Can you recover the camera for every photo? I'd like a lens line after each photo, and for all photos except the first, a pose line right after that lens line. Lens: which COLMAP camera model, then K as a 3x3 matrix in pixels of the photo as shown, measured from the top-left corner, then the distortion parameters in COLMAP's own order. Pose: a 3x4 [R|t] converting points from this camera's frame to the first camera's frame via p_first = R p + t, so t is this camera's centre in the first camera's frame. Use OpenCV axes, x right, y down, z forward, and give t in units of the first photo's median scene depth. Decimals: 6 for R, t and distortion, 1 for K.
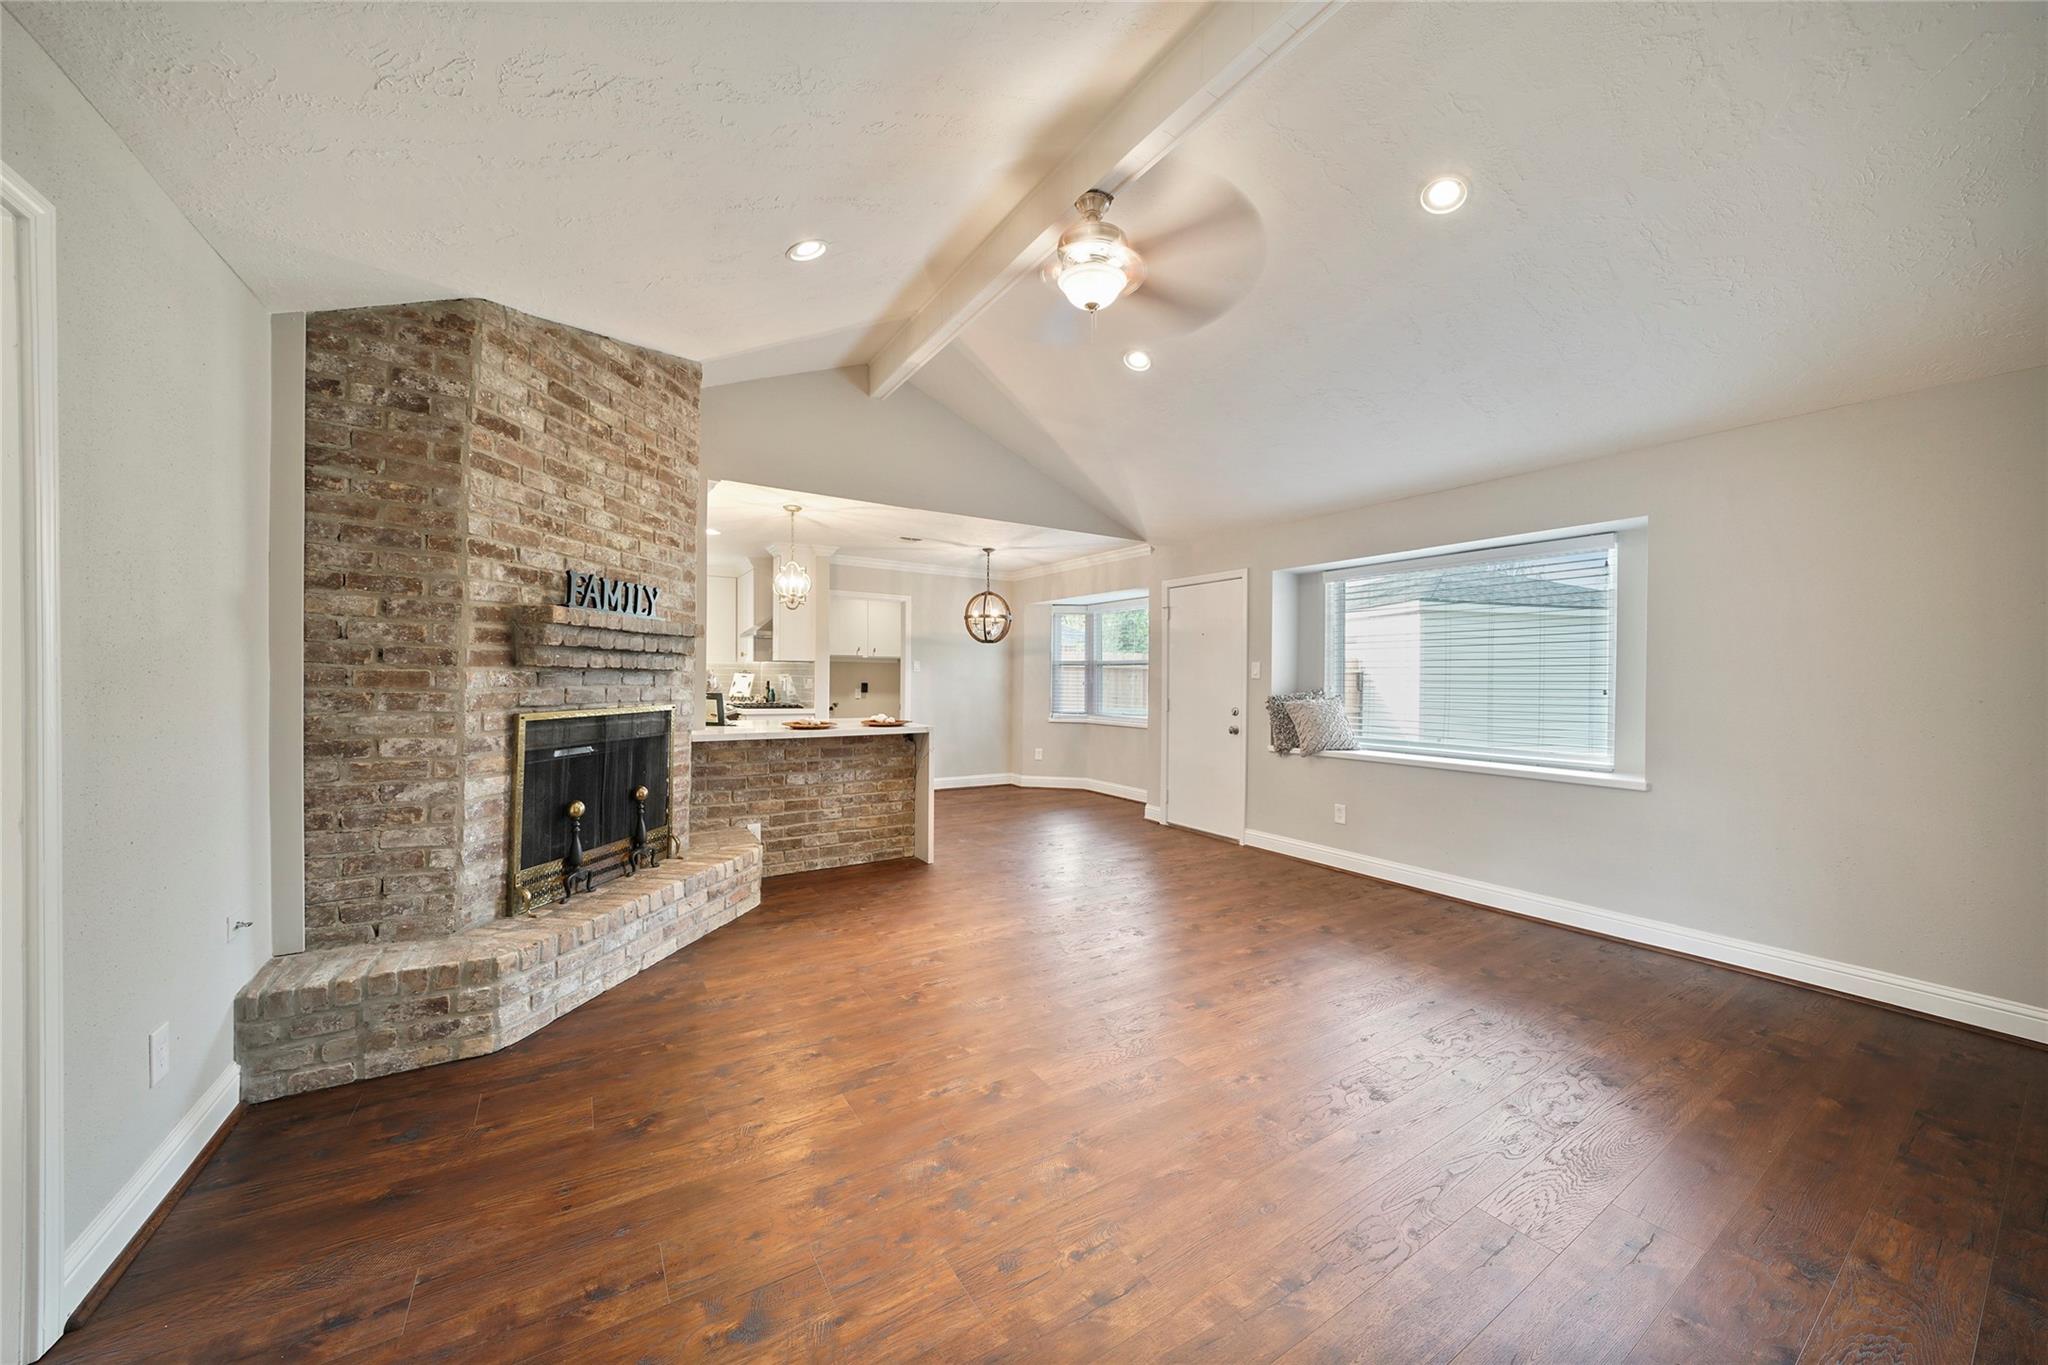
lens RADIAL K [[738.3, 0, 1031.2], [0, 738.3, 667.0], [0, 0, 1]] dist [-0.010471, -0.000015]
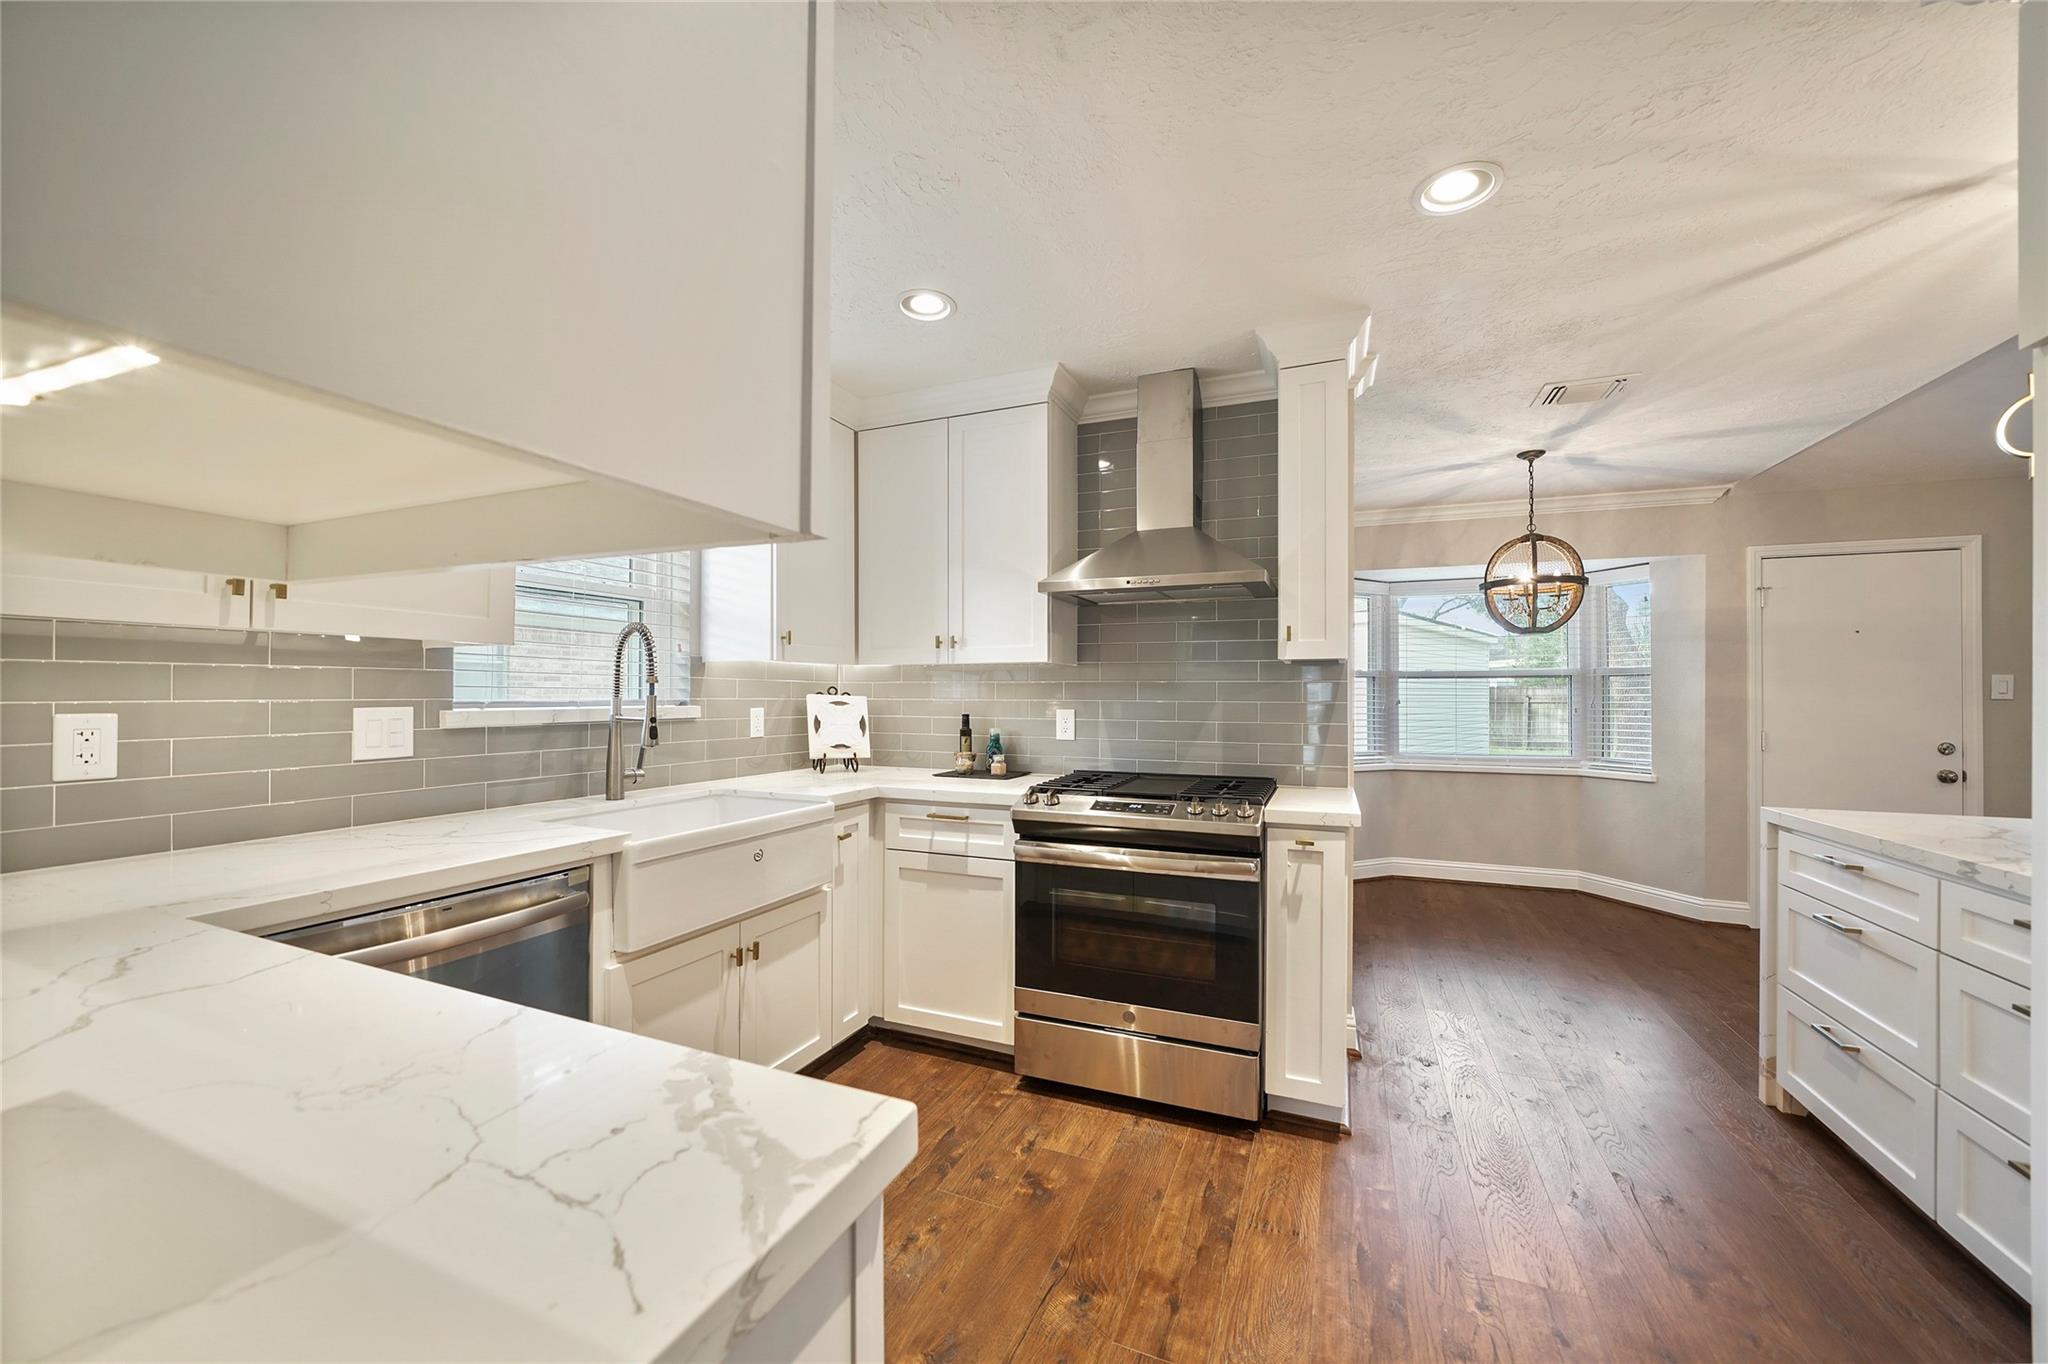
lens RADIAL K [[769.5, 0, 1024.0], [0, 769.5, 682.0], [0, 0, 1]] dist [-0.010821, -0.000007]
pose [[0.823167, -0.000106, 0.567800, -1.362067], [-0.000856, 0.999999, 0.001427, 0.002185], [-0.567799, -0.001660, 0.823165, 1.573298]]
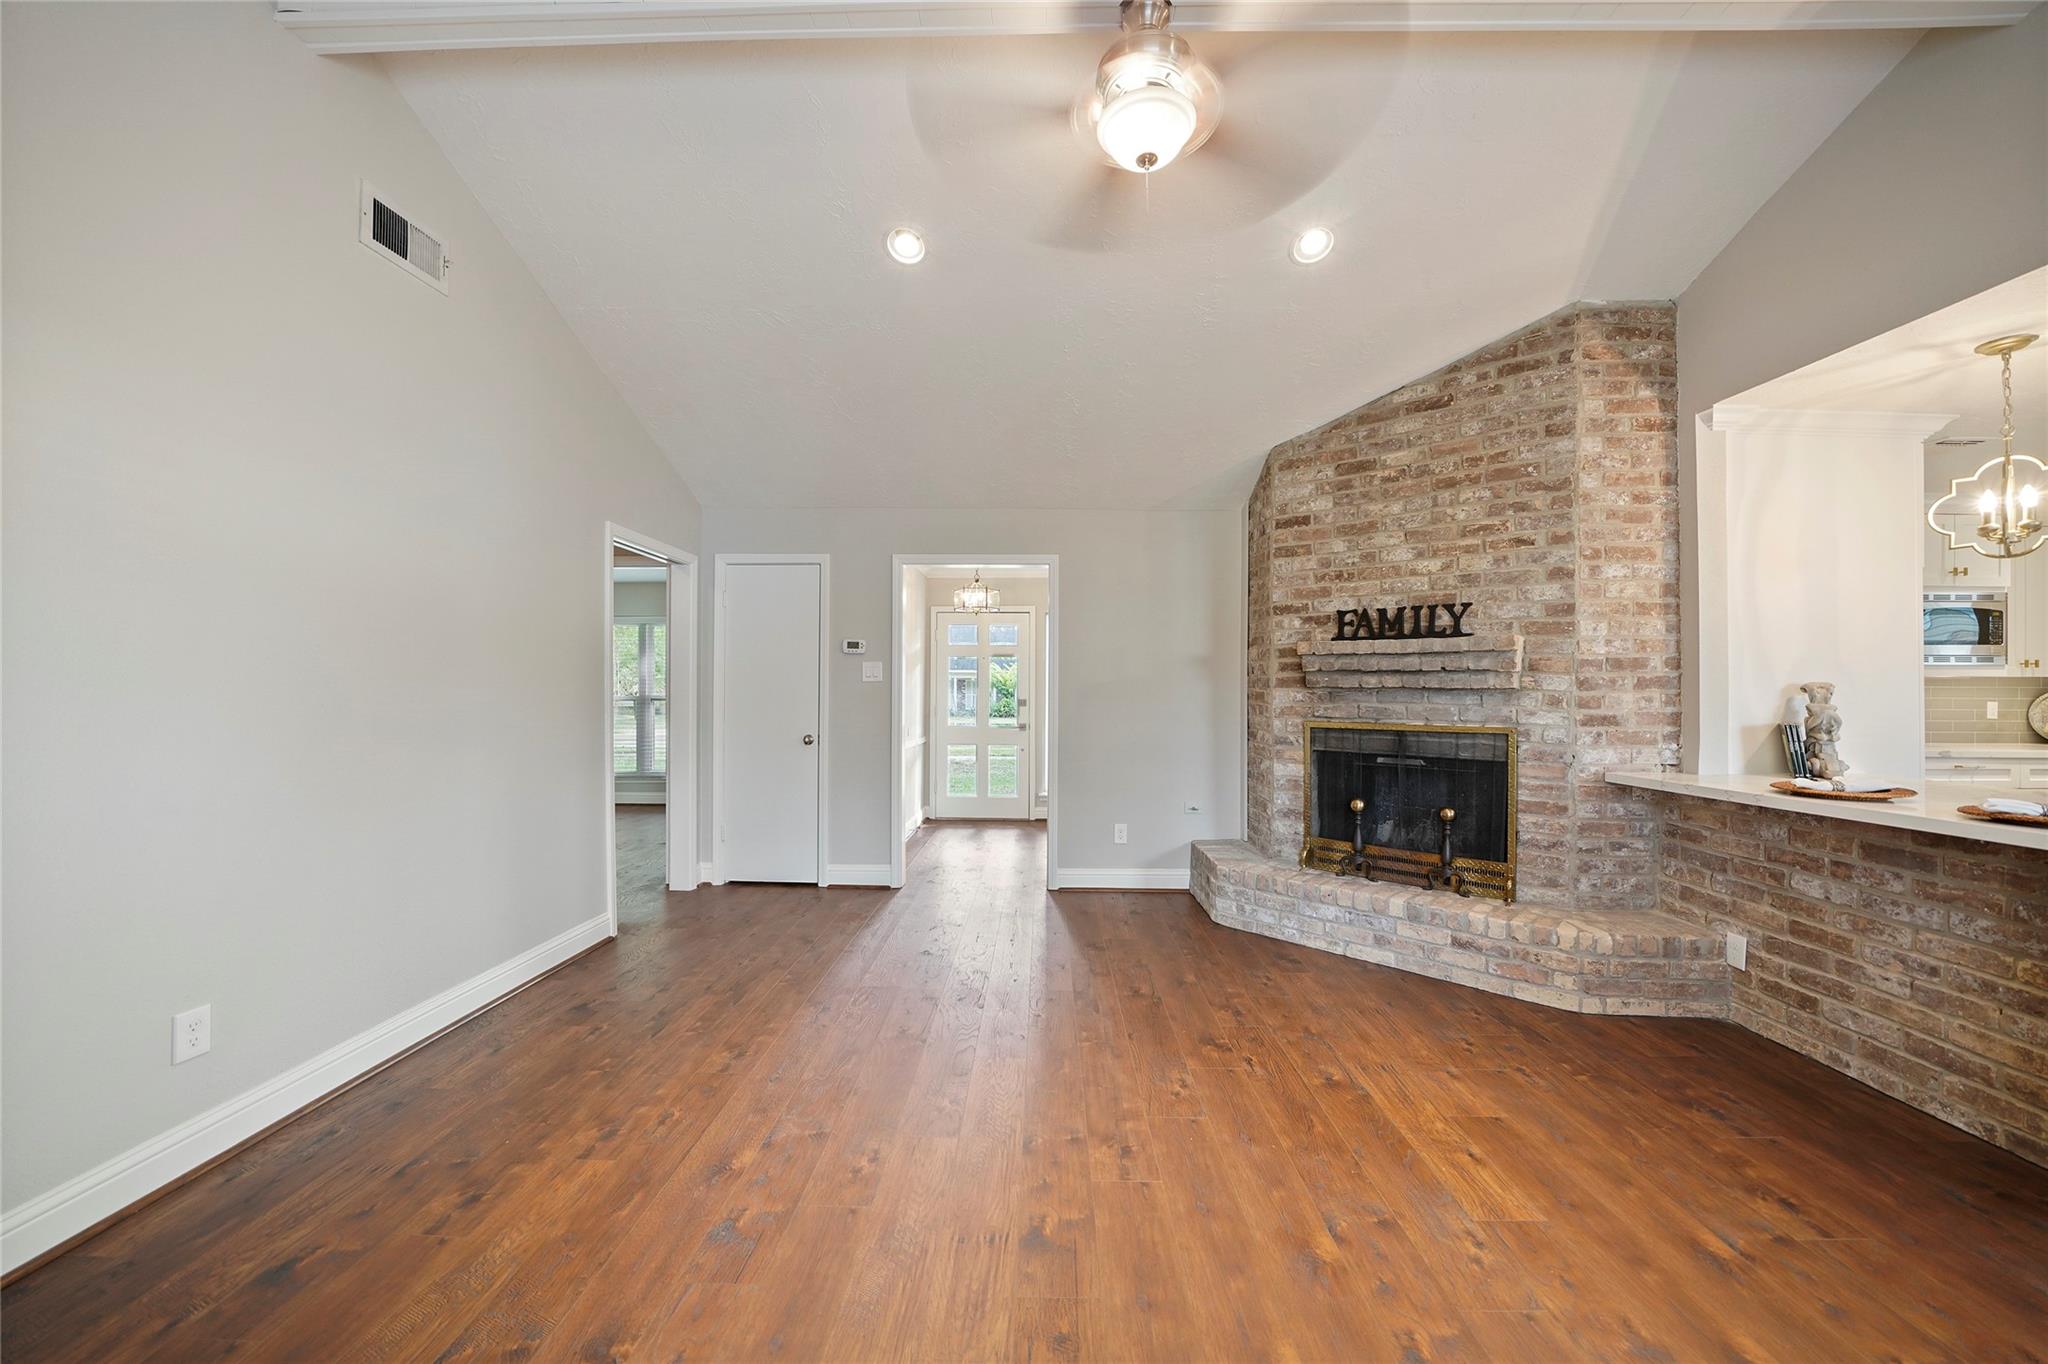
lens RADIAL K [[718.4, 0, 1030.1], [0, 718.4, 694.7], [0, 0, 1]] dist [-0.030447, 0.003532]
pose [[-0.565637, -0.012185, -0.824565, 0.611235], [-0.003305, 0.999916, -0.012509, 0.026847], [0.824648, -0.004350, -0.565630, 1.147510]]
